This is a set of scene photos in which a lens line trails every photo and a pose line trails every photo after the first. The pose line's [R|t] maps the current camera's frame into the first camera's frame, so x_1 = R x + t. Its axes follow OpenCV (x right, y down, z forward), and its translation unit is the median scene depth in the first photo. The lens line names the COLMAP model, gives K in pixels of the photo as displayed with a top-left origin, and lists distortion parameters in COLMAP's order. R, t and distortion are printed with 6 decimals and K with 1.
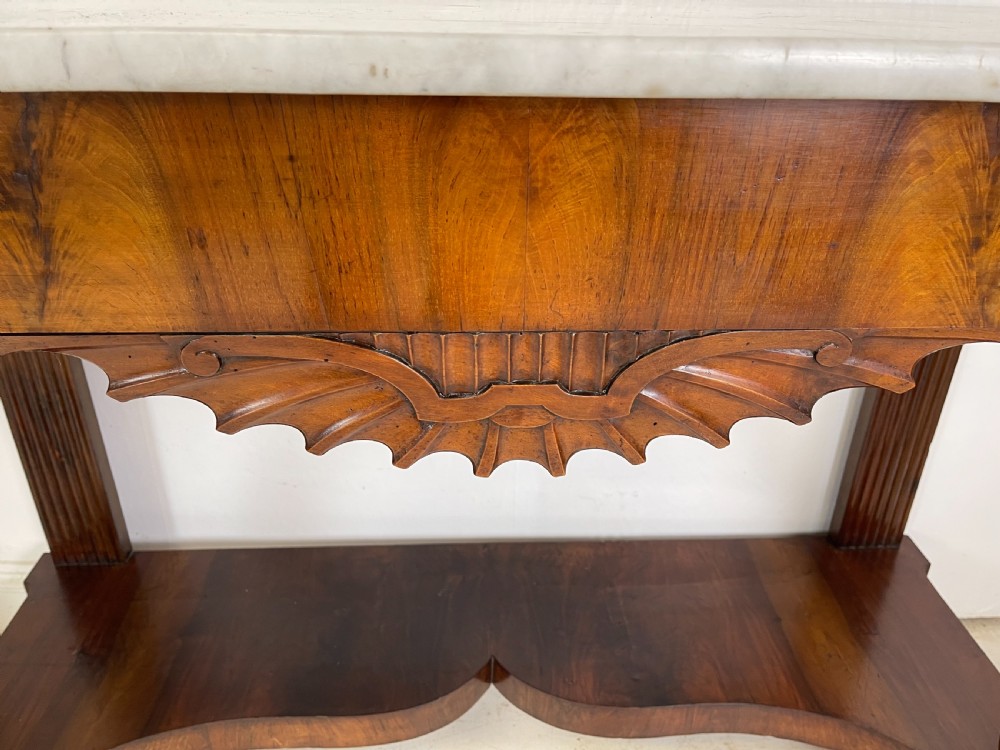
lens RADIAL K [[765.1, 0, 516.3], [0, 765.1, 371.8], [0, 0, 1]] dist [0.053462, -0.075339]
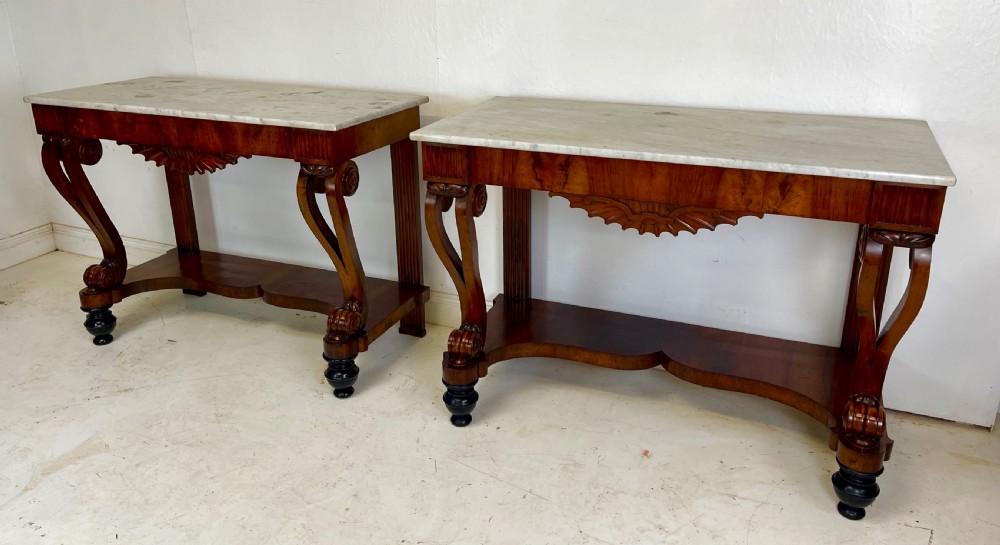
lens RADIAL K [[766.4, 0, 505.5], [0, 766.4, 224.9], [0, 0, 1]] dist [0.048081, -0.024423]
pose [[0.906899, 0.114411, -0.405517, 1.082632], [-0.167954, 0.980823, -0.098885, 0.673225], [0.386427, 0.157787, 0.908723, -3.508128]]
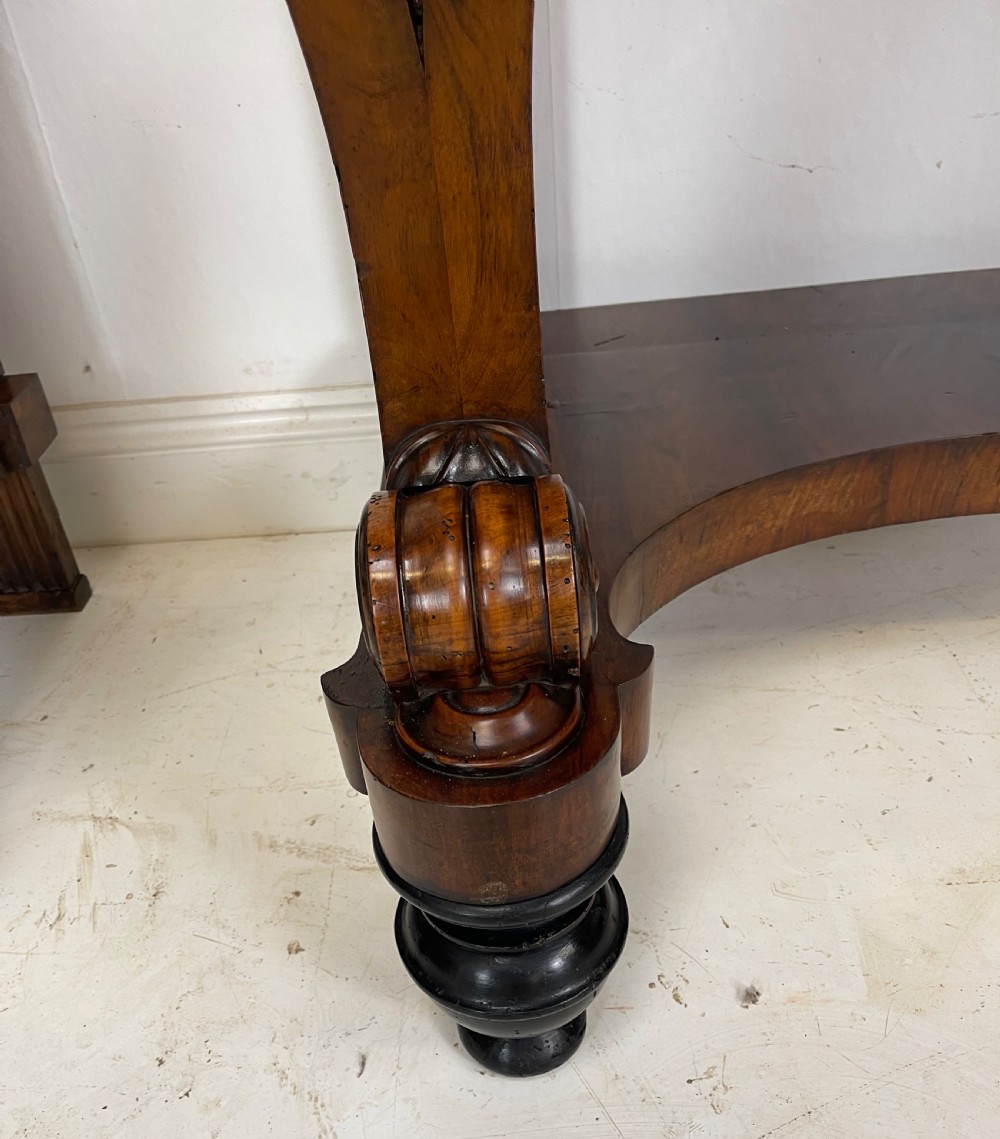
lens RADIAL K [[1017.3, 0, 493.9], [0, 1017.3, 681.6], [0, 0, 1]] dist [0.035315, -0.019282]
pose [[0.994181, -0.061066, -0.088745, -1.239252], [0.076304, 0.980707, 0.179978, 0.936917], [0.076043, -0.185702, 0.979659, 0.570673]]
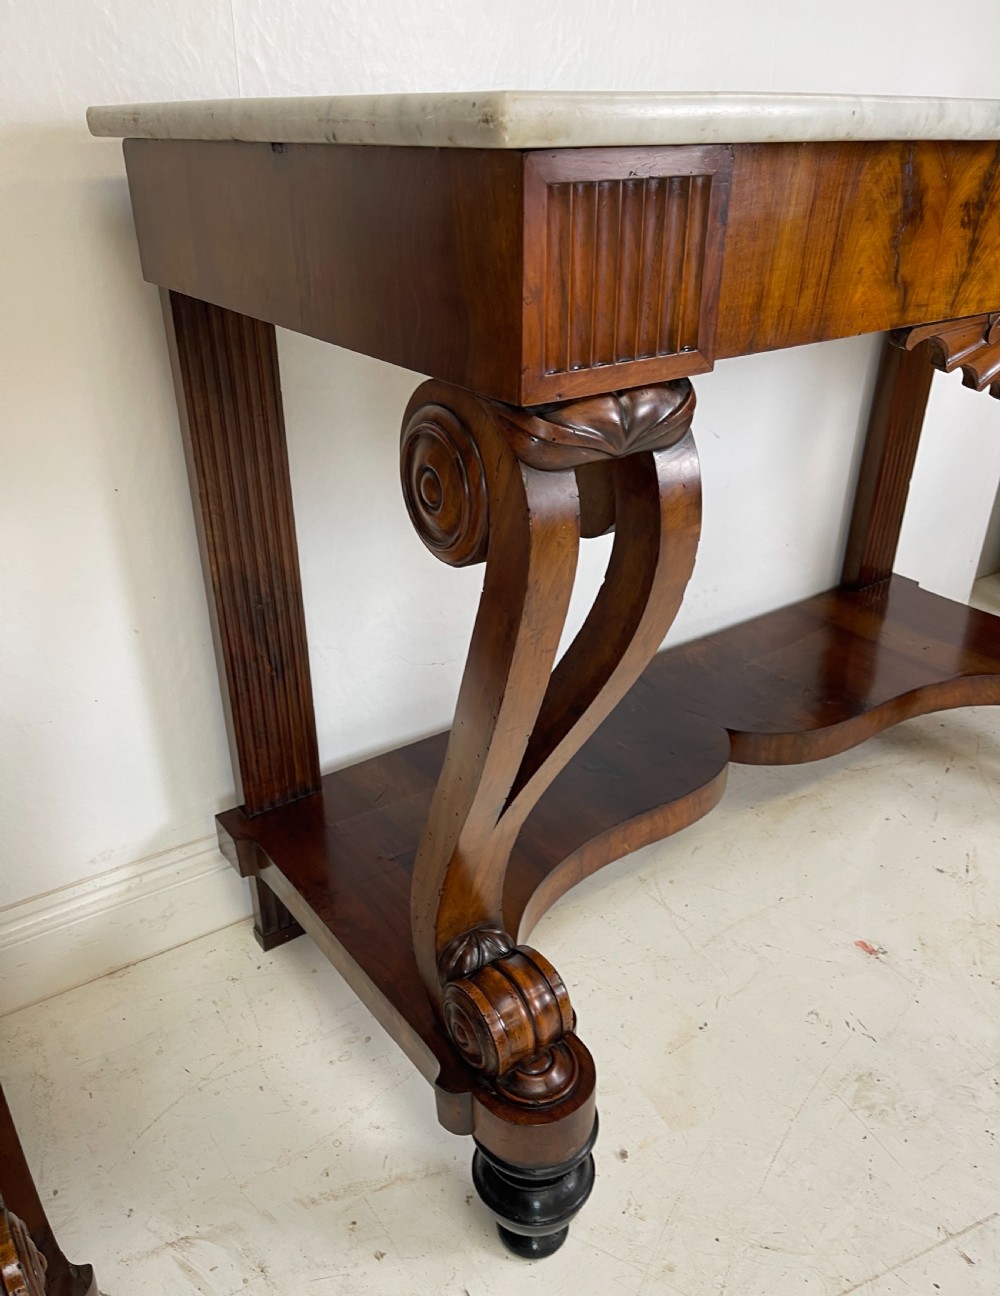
lens RADIAL K [[1016.4, 0, 494.4], [0, 1016.4, 680.8], [0, 0, 1]] dist [0.052619, -0.068282]
pose [[0.845884, -0.275010, 0.457001, -2.122742], [0.259120, 0.960803, 0.098565, 0.171147], [-0.466194, 0.035044, 0.883988, -0.280177]]
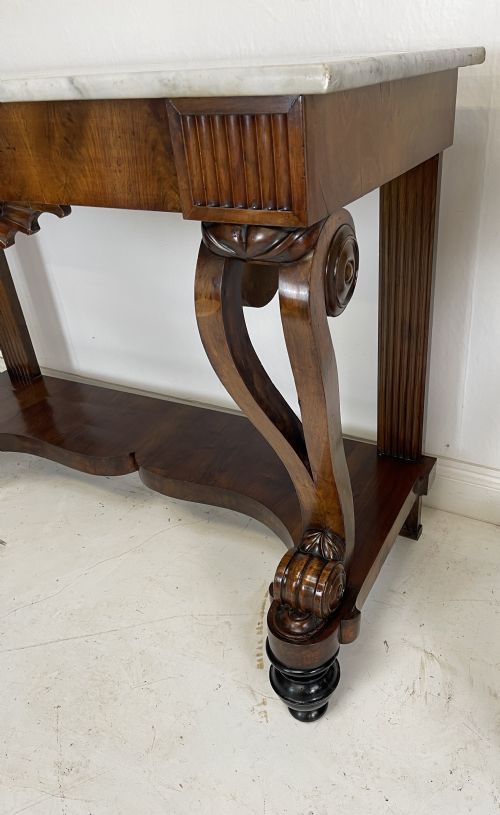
lens RADIAL K [[618.5, 0, 298.9], [0, 618.5, 410.8], [0, 0, 1]] dist [0.038015, -0.041430]
pose [[0.877002, 0.185947, -0.443049, -1.530892], [-0.150003, 0.981952, 0.115196, 0.187228], [0.456473, -0.034569, 0.889066, -0.437100]]
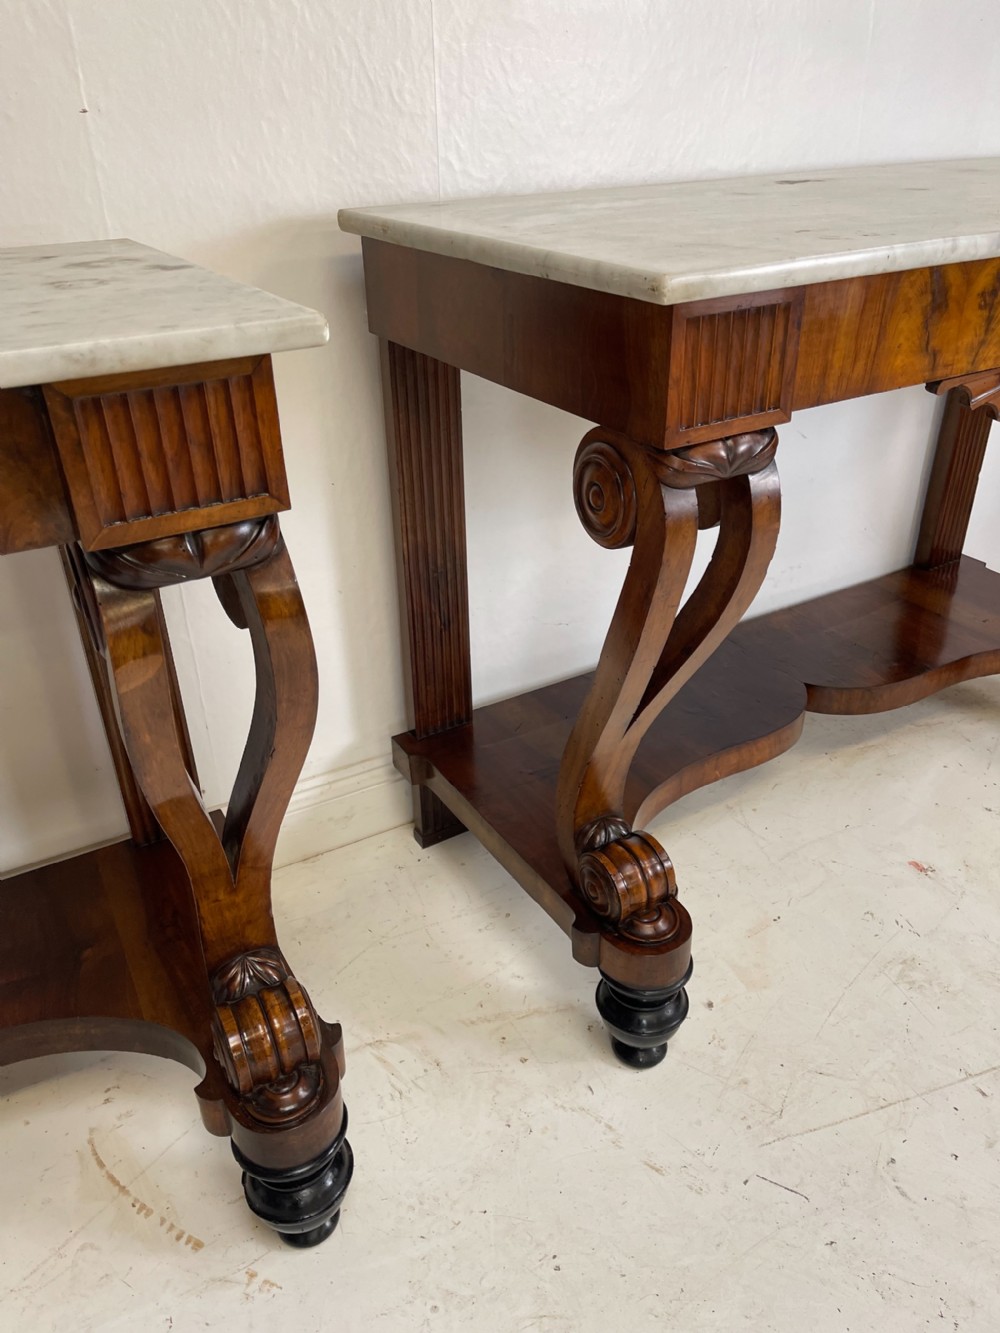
lens RADIAL K [[1019.8, 0, 490.8], [0, 1019.8, 664.9], [0, 0, 1]] dist [0.053462, -0.075339]
pose [[0.888773, -0.258325, 0.378618, -2.577067], [0.243322, 0.965956, 0.087879, 0.128309], [-0.388430, 0.014022, 0.921372, -0.879877]]
